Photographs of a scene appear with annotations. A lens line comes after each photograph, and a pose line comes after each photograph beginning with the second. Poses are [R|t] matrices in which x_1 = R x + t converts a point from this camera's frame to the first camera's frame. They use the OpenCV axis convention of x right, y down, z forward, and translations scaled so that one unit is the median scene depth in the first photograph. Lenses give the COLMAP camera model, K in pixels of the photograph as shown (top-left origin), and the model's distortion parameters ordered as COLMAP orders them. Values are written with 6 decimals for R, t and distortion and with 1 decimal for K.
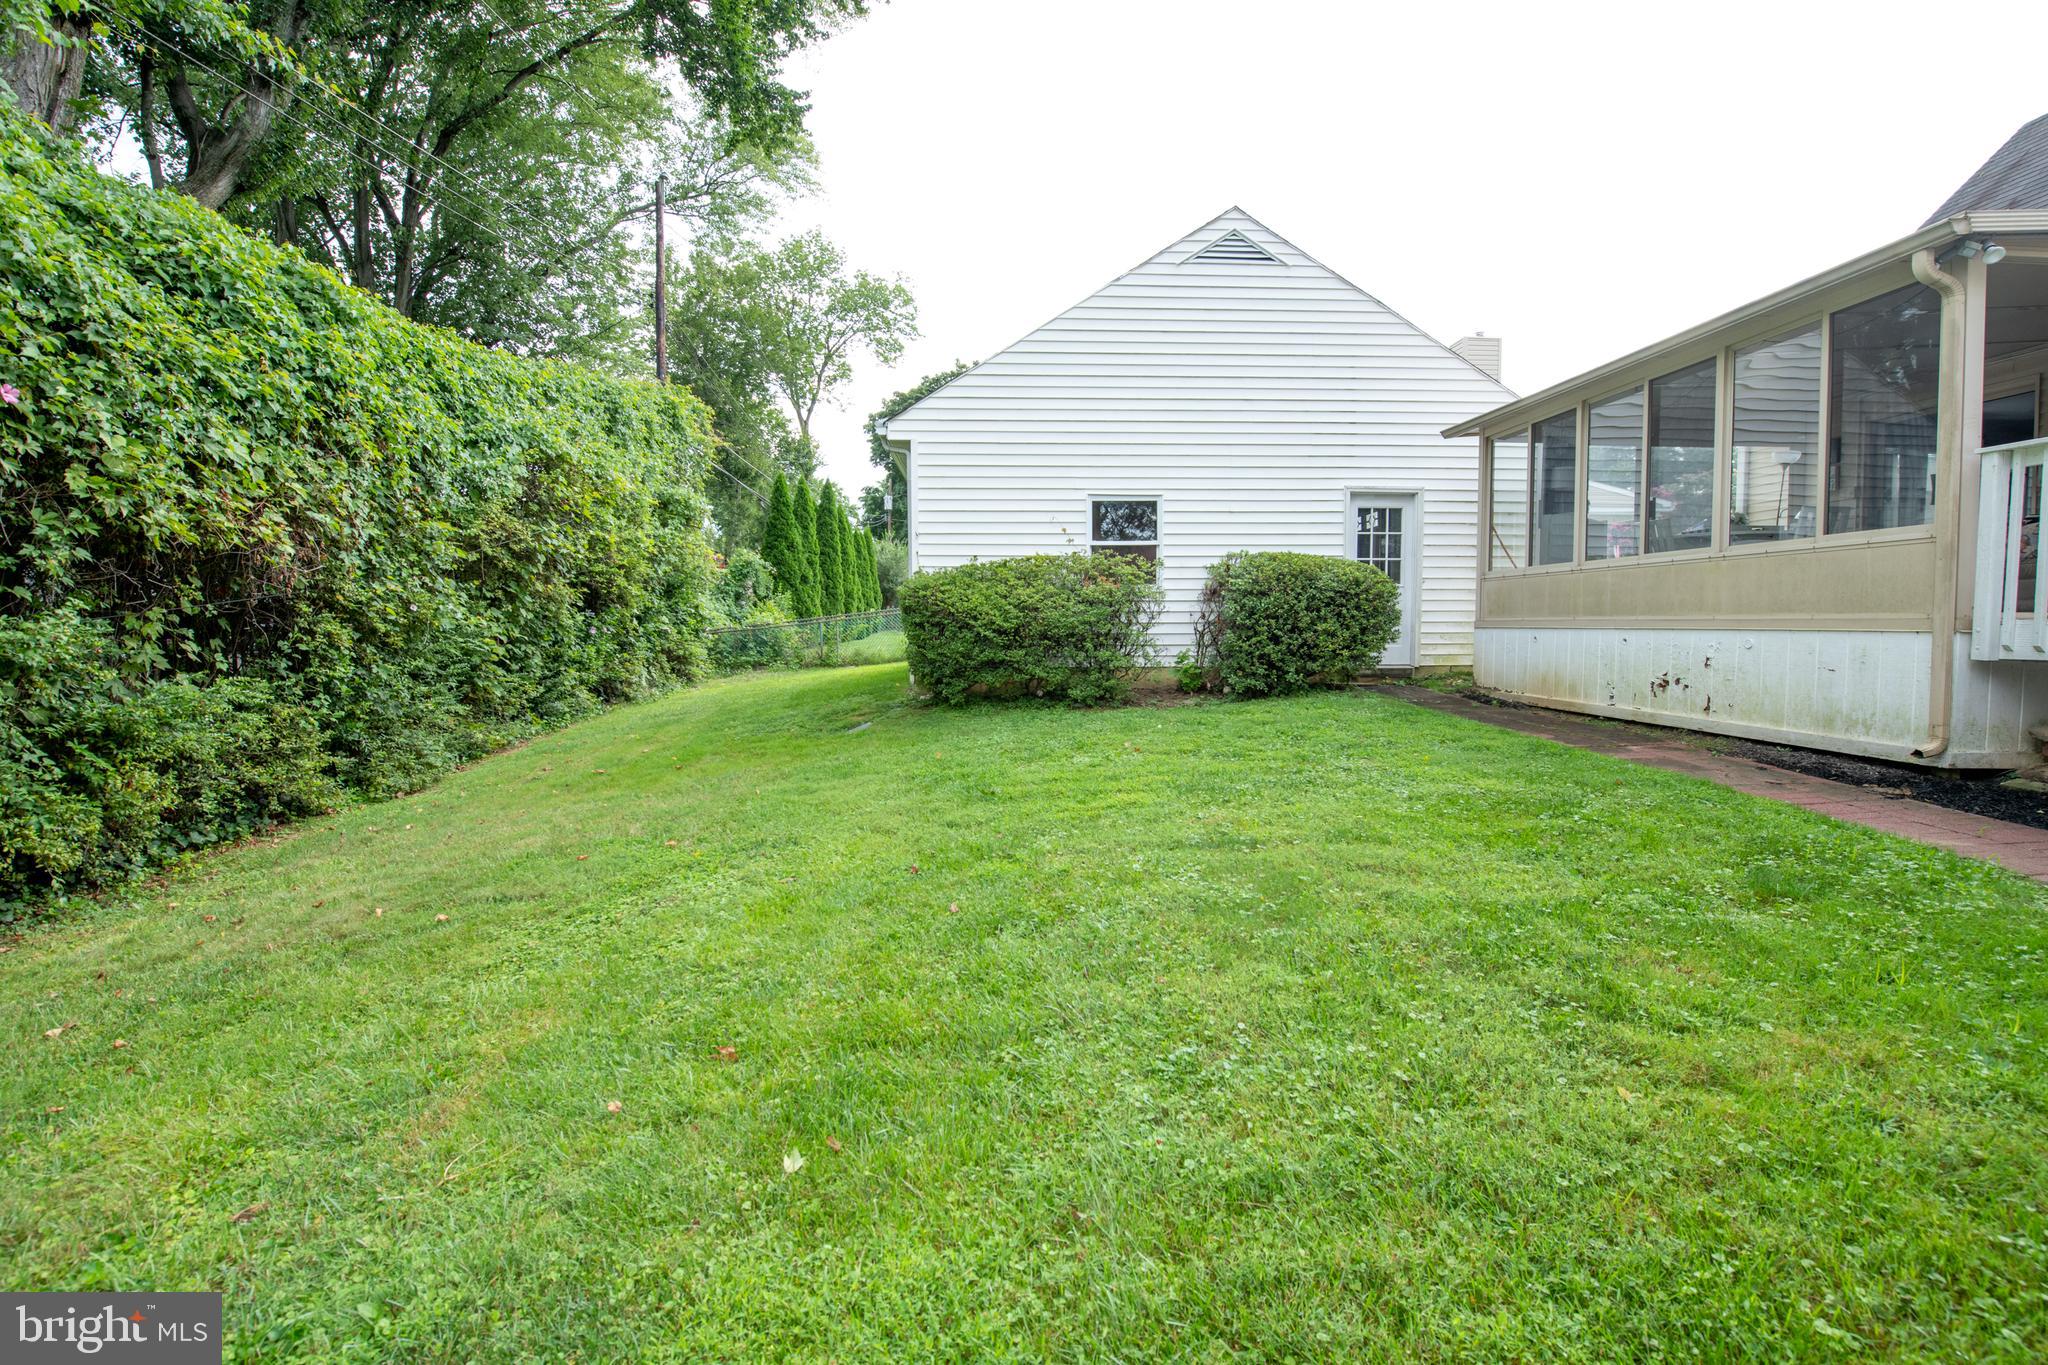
lens RADIAL K [[929.0, 0, 963.4], [0, 929.0, 634.5], [0, 0, 1]] dist [-0.015392, -0.002139]
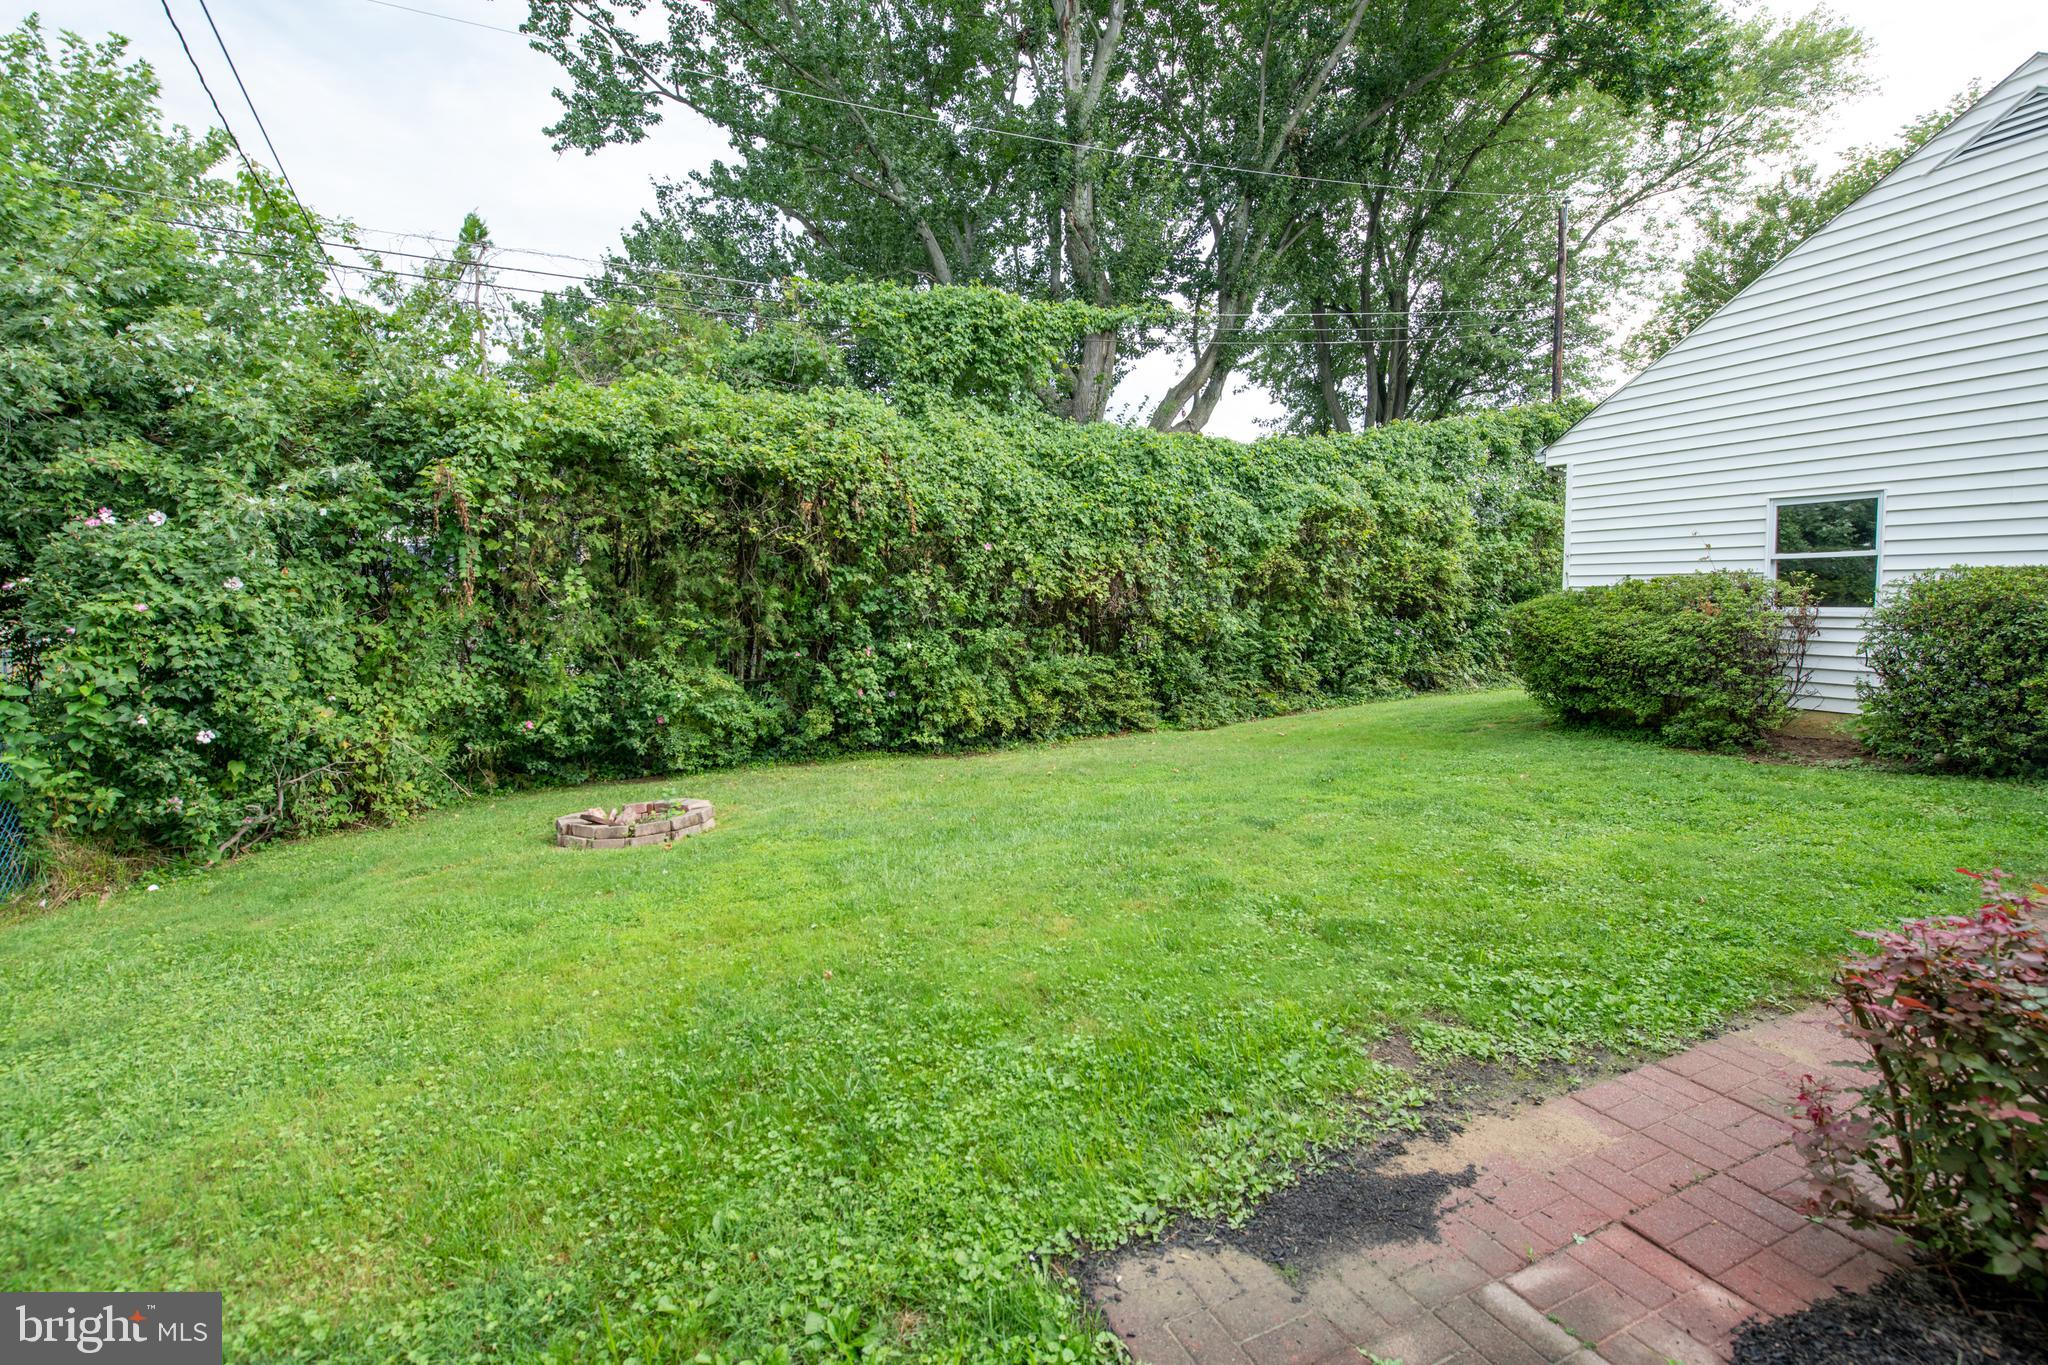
lens RADIAL K [[821.9, 0, 1026.9], [0, 821.9, 637.8], [0, 0, 1]] dist [-0.016169, -0.002201]
pose [[0.384388, 0.047987, -0.921924, 0.746463], [-0.009297, 0.998799, 0.048112, -0.073232], [0.923125, -0.009922, 0.384372, 0.123459]]
